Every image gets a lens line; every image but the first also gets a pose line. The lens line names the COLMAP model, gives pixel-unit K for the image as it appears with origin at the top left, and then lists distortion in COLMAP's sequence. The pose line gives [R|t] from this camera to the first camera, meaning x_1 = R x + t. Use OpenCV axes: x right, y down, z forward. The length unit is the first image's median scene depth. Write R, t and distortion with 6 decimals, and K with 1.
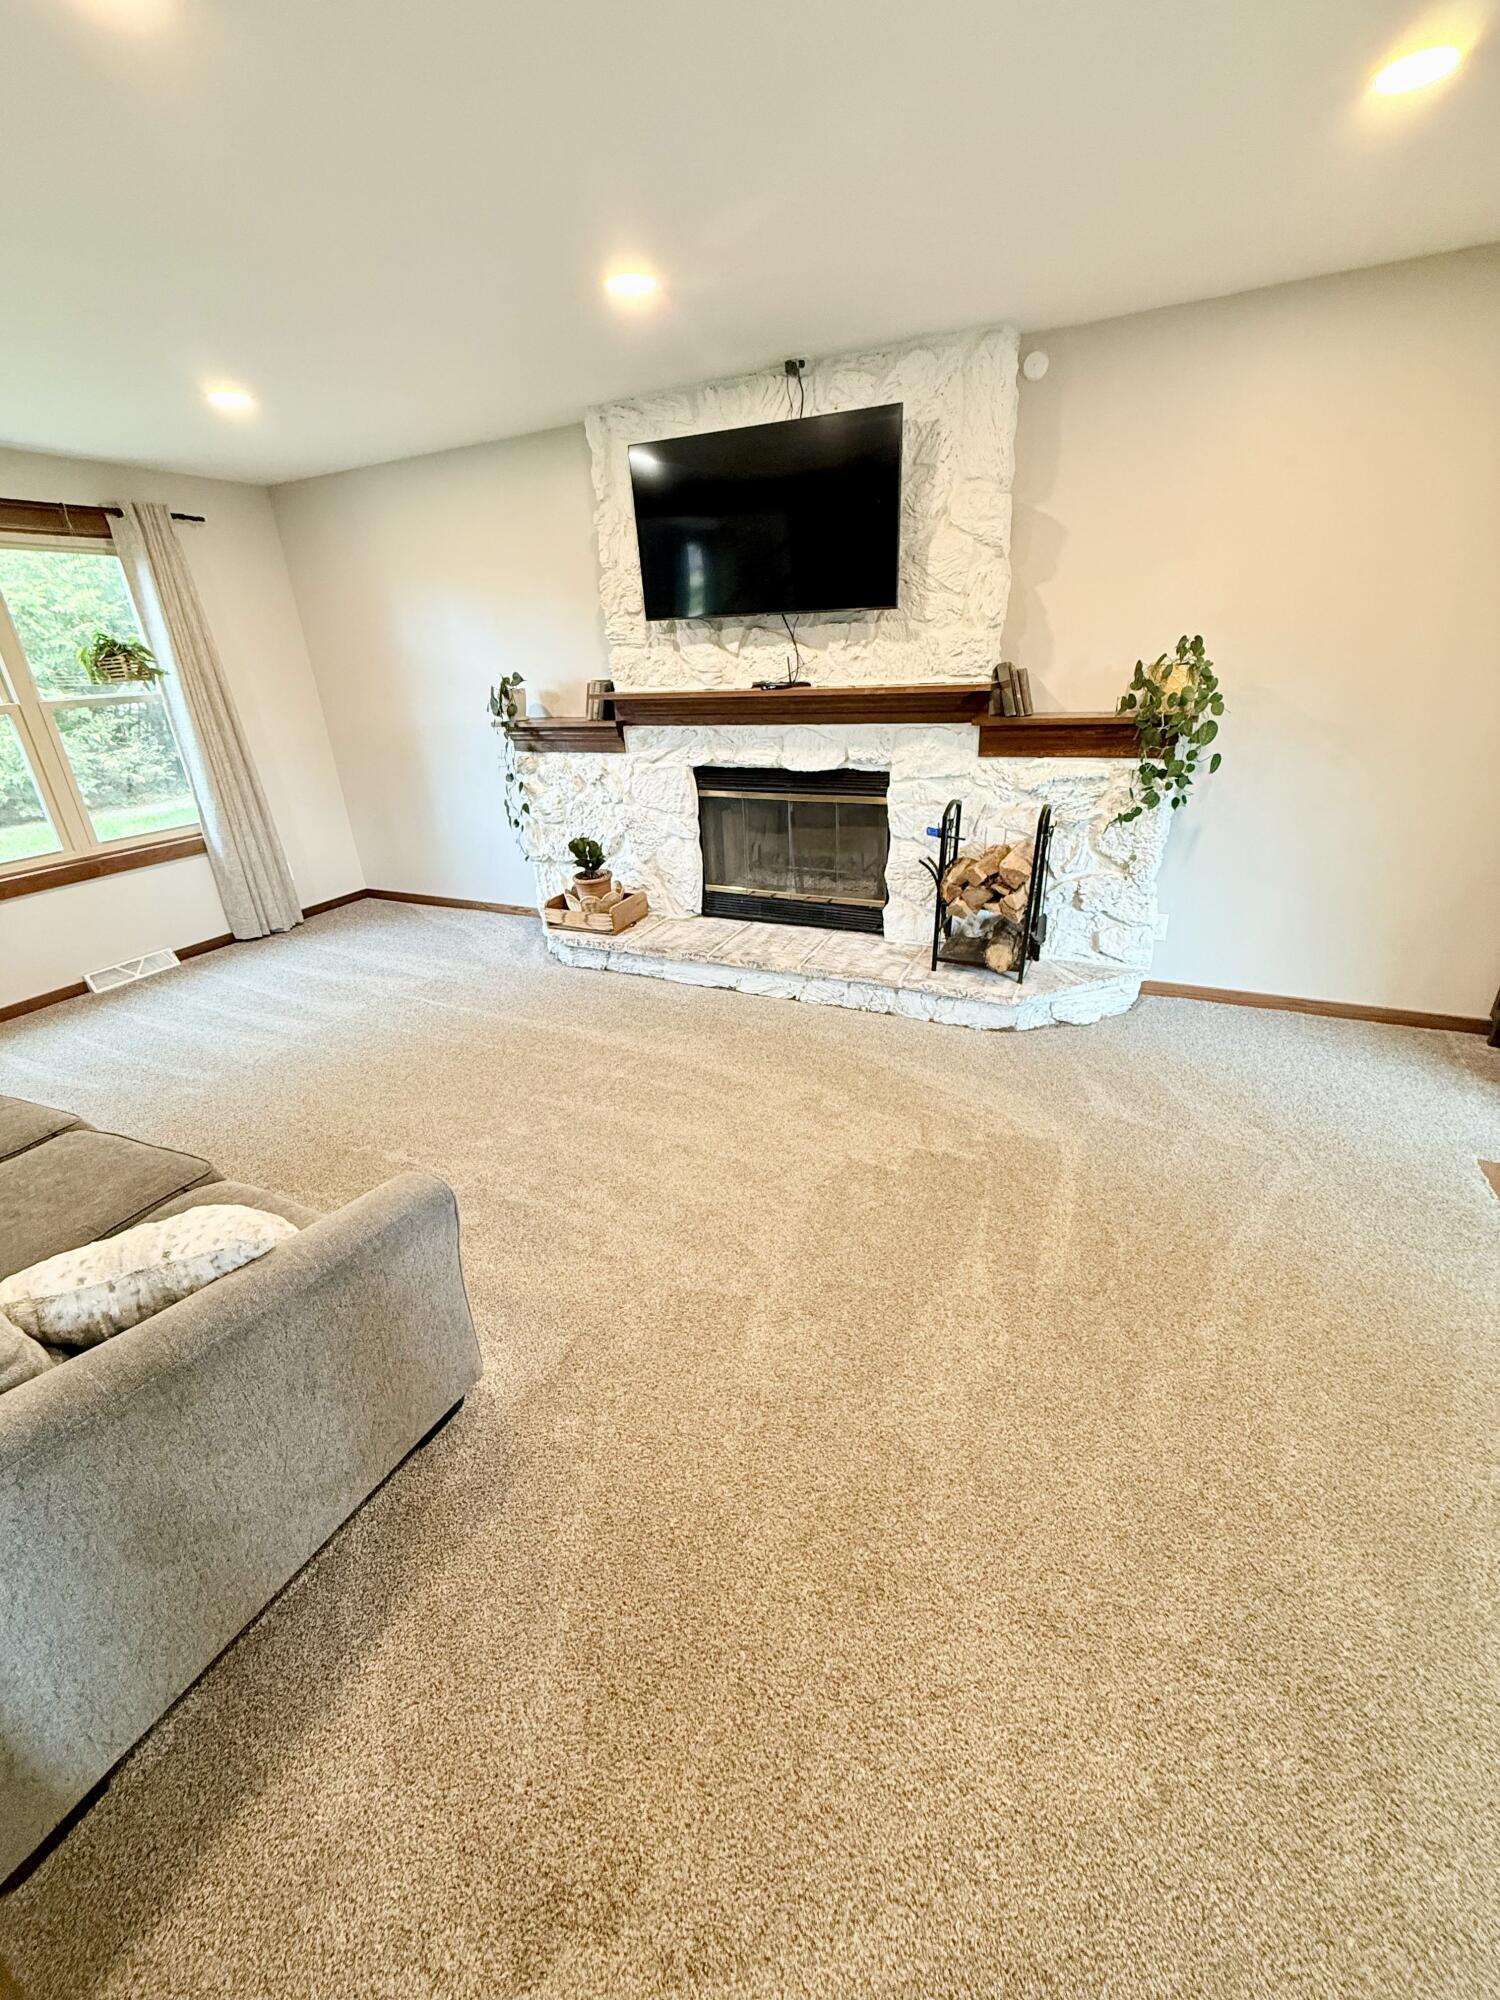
lens RADIAL K [[793.5, 0, 756.3], [0, 793.5, 996.6], [0, 0, 1]] dist [-0.000723, 0.000138]
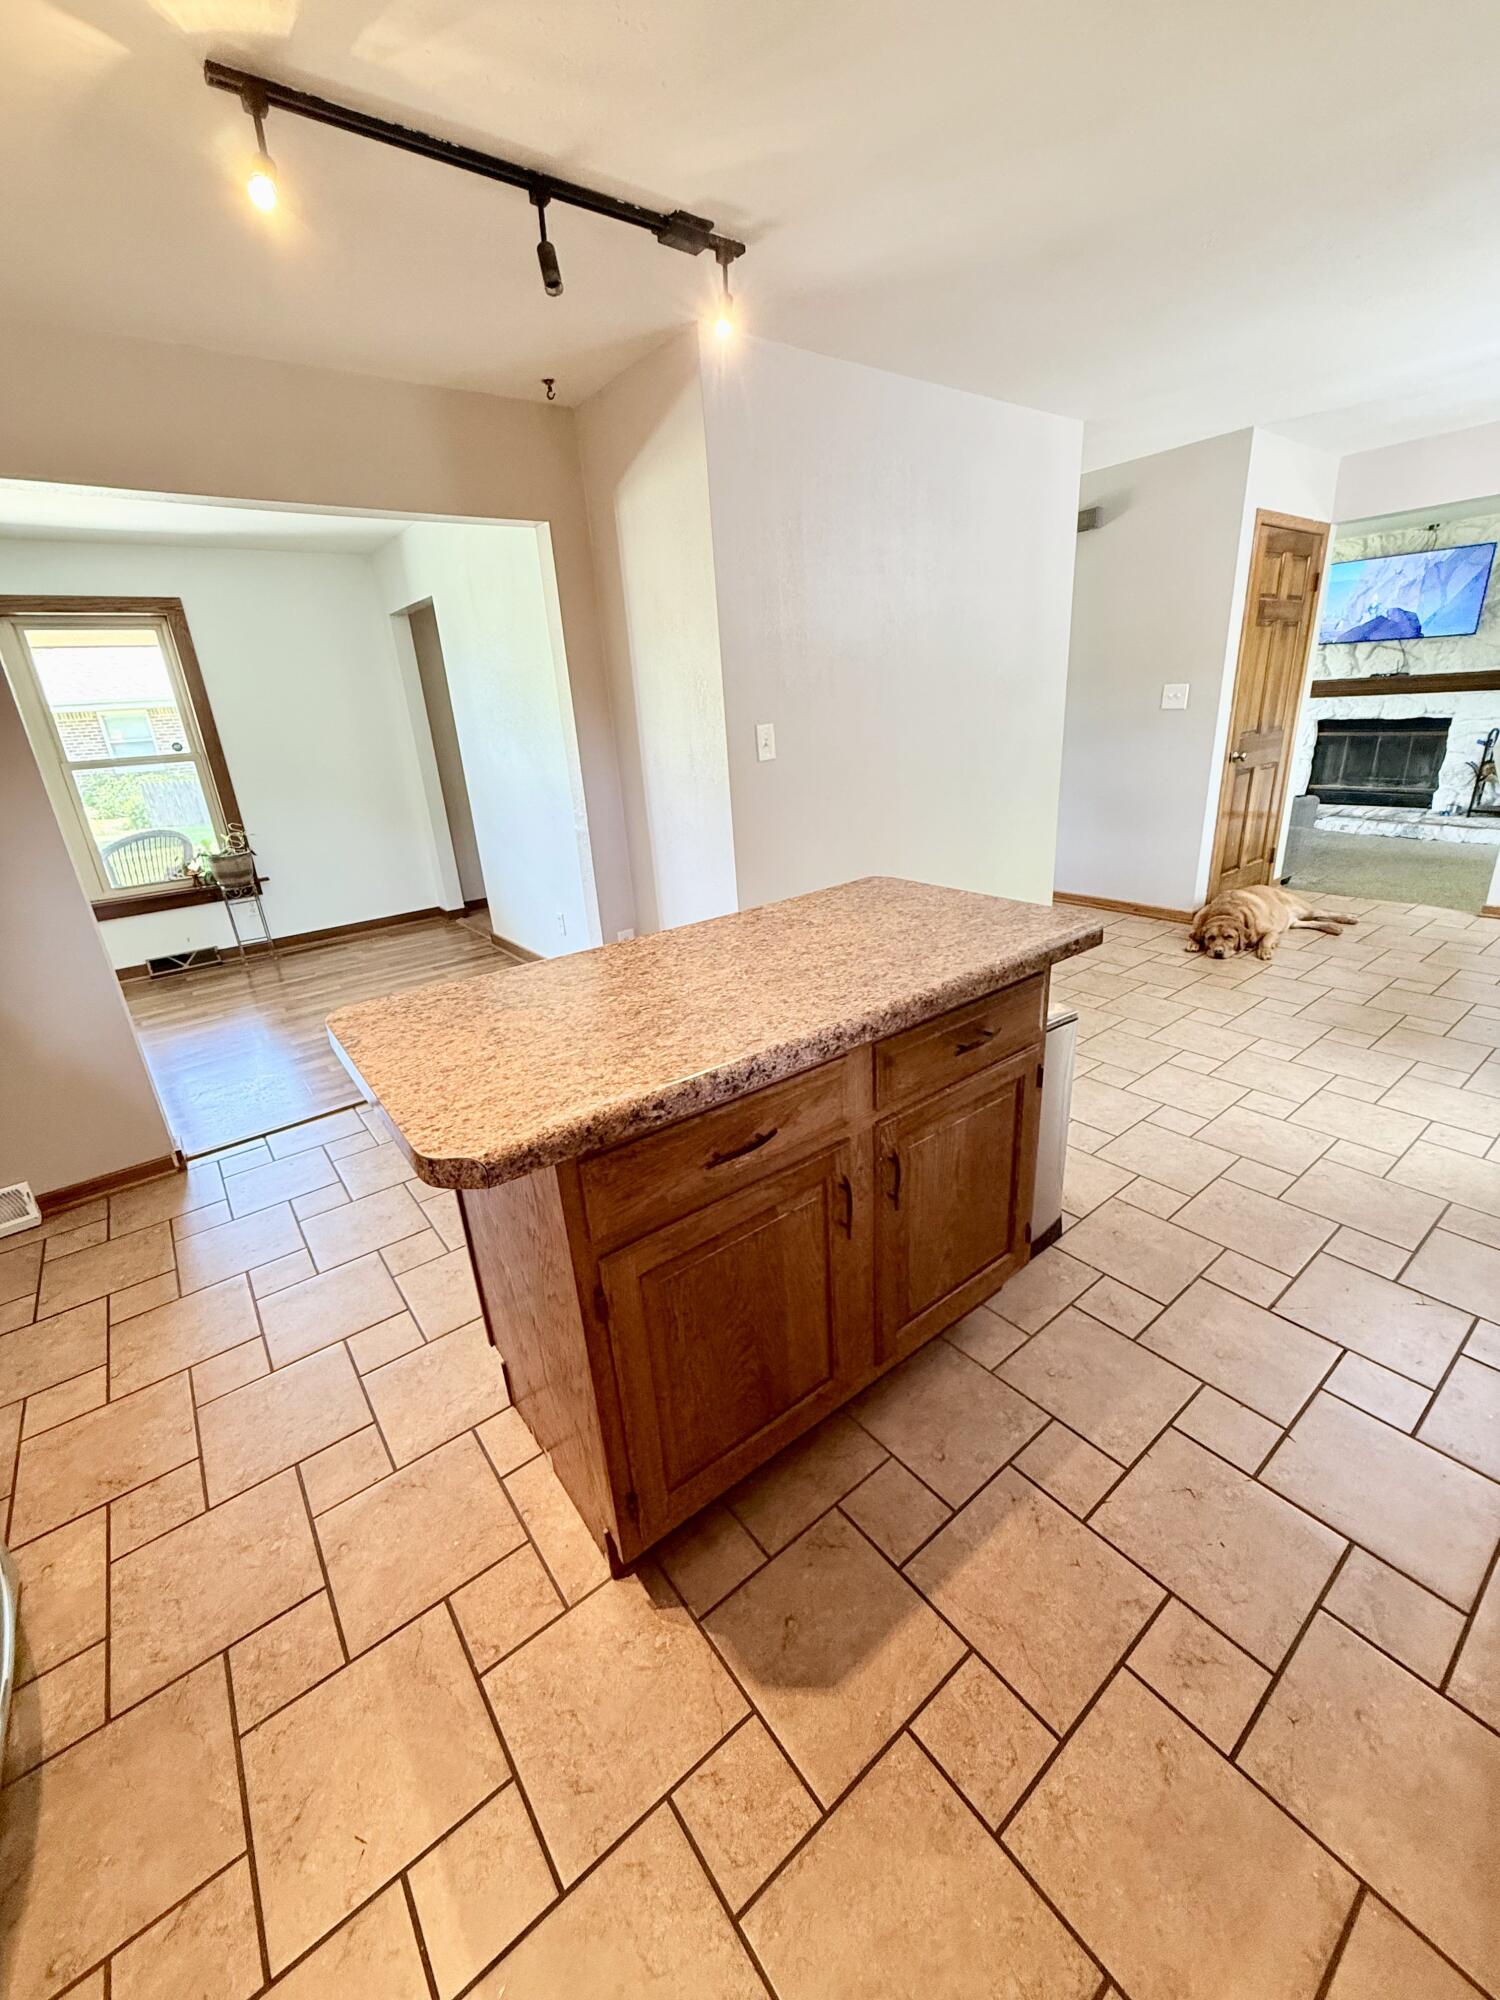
lens RADIAL K [[793.5, 0, 750.0], [0, 793.5, 989.9], [0, 0, 1]] dist [-0.000723, 0.000138]
pose [[0.888235, 0.146359, -0.435452, -0.411518], [-0.166558, 0.985996, -0.008344, 0.665681], [0.428133, 0.079939, 0.900173, -1.401721]]
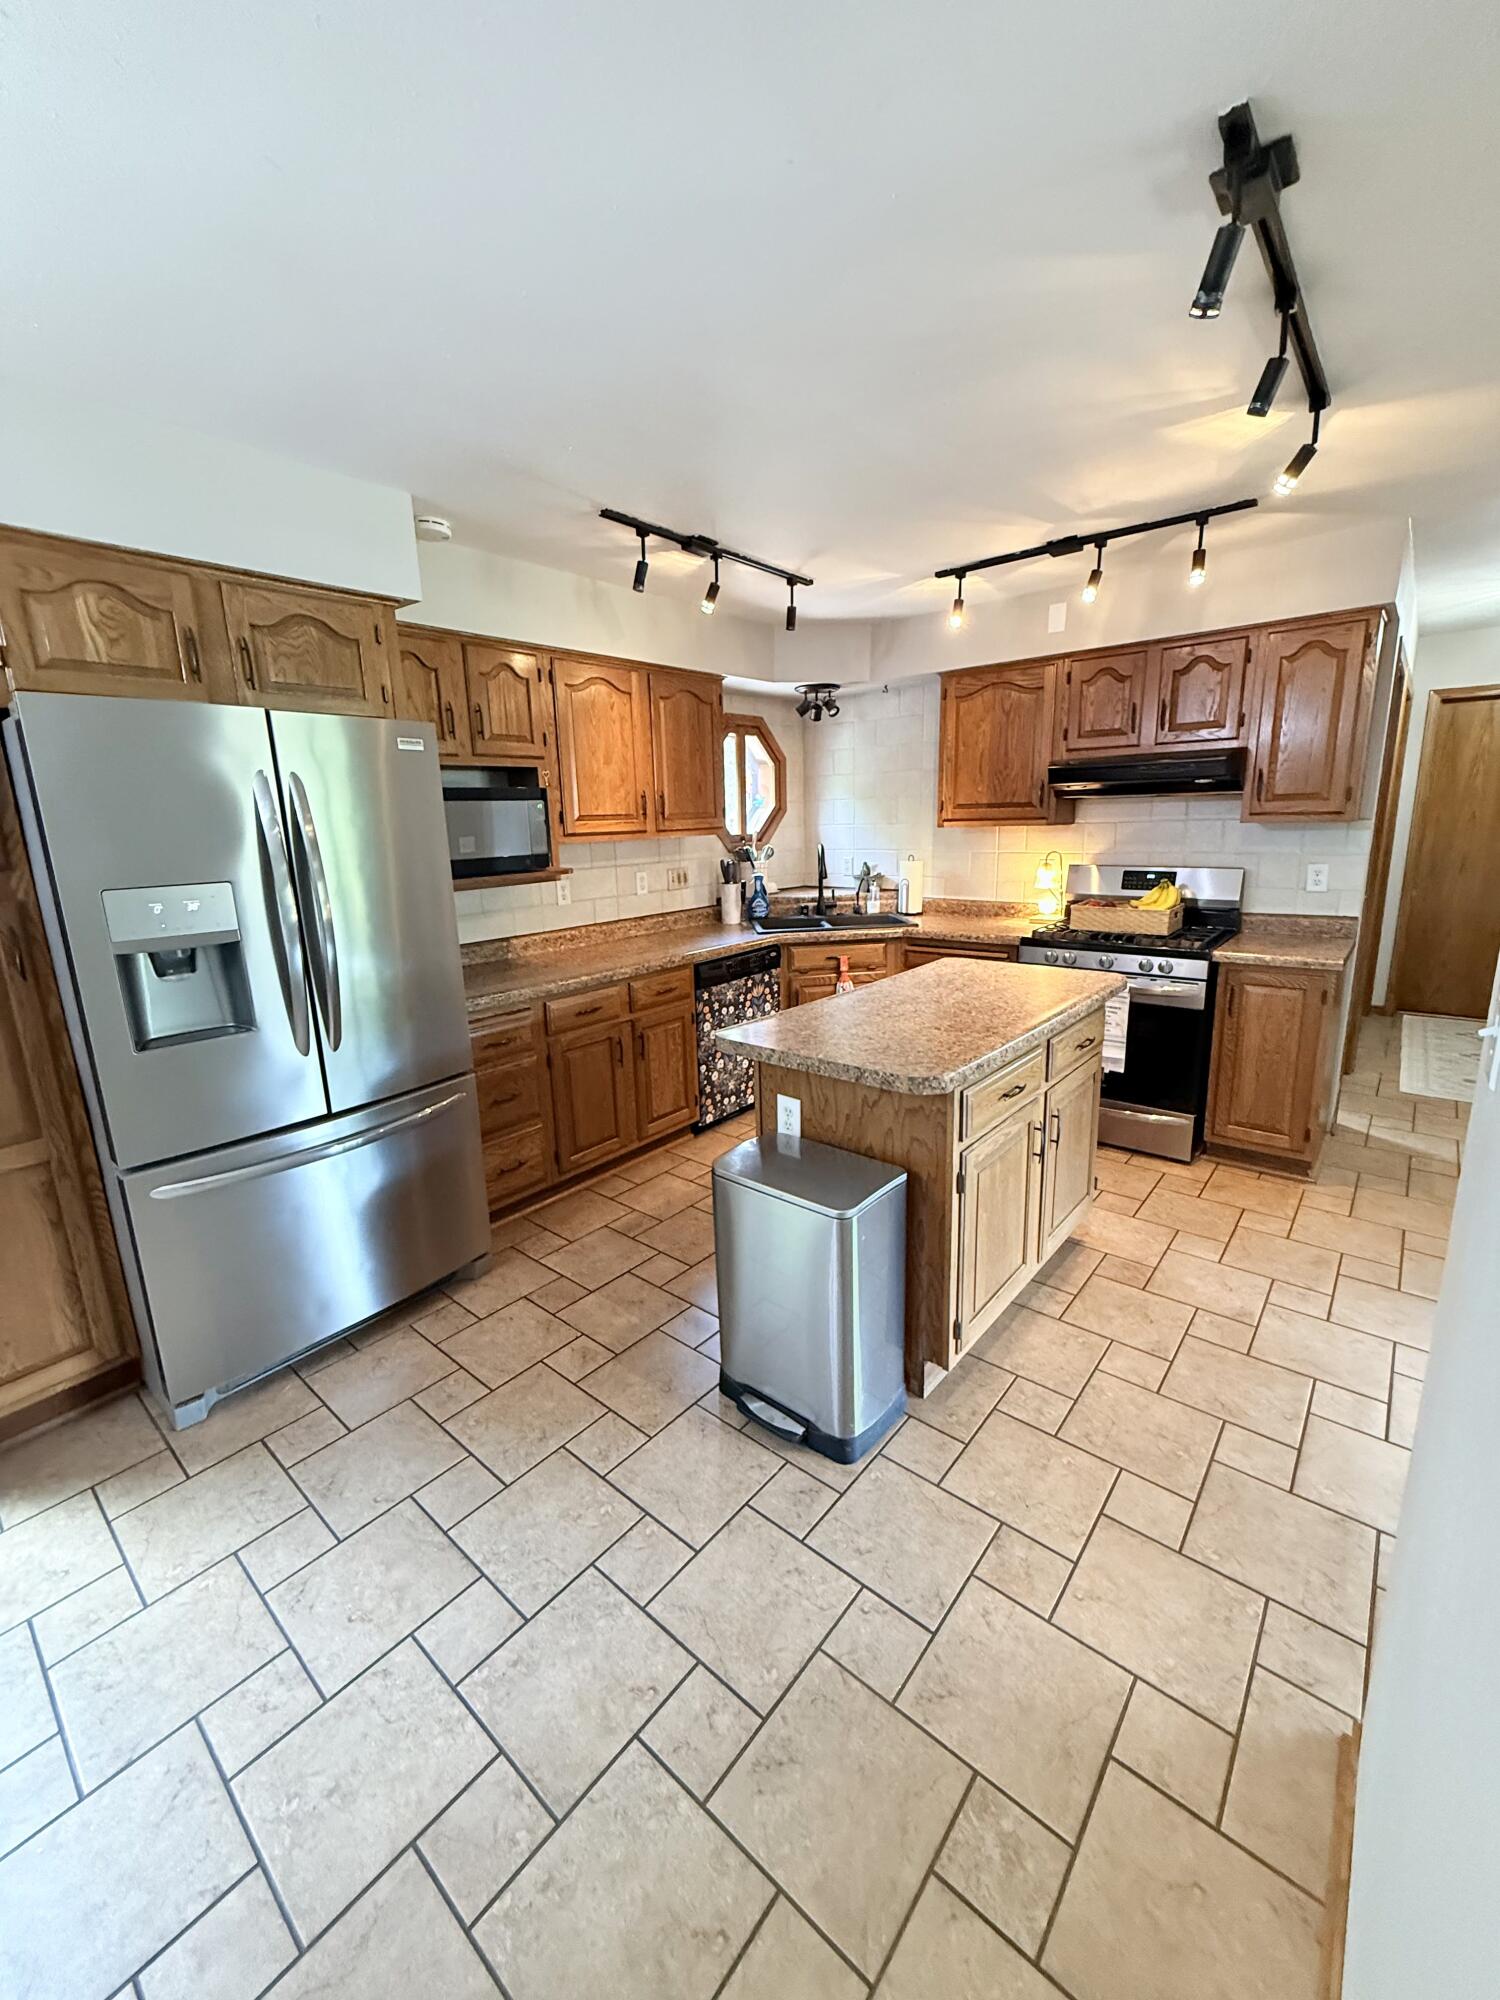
lens RADIAL K [[793.5, 0, 751.2], [0, 793.5, 988.8], [0, 0, 1]] dist [-0.000723, 0.000138]
pose [[-0.961596, 0.016321, 0.273983, -0.616924], [0.175925, 0.802860, 0.569620, 0.247963], [-0.210673, 0.595944, -0.774898, -0.518225]]
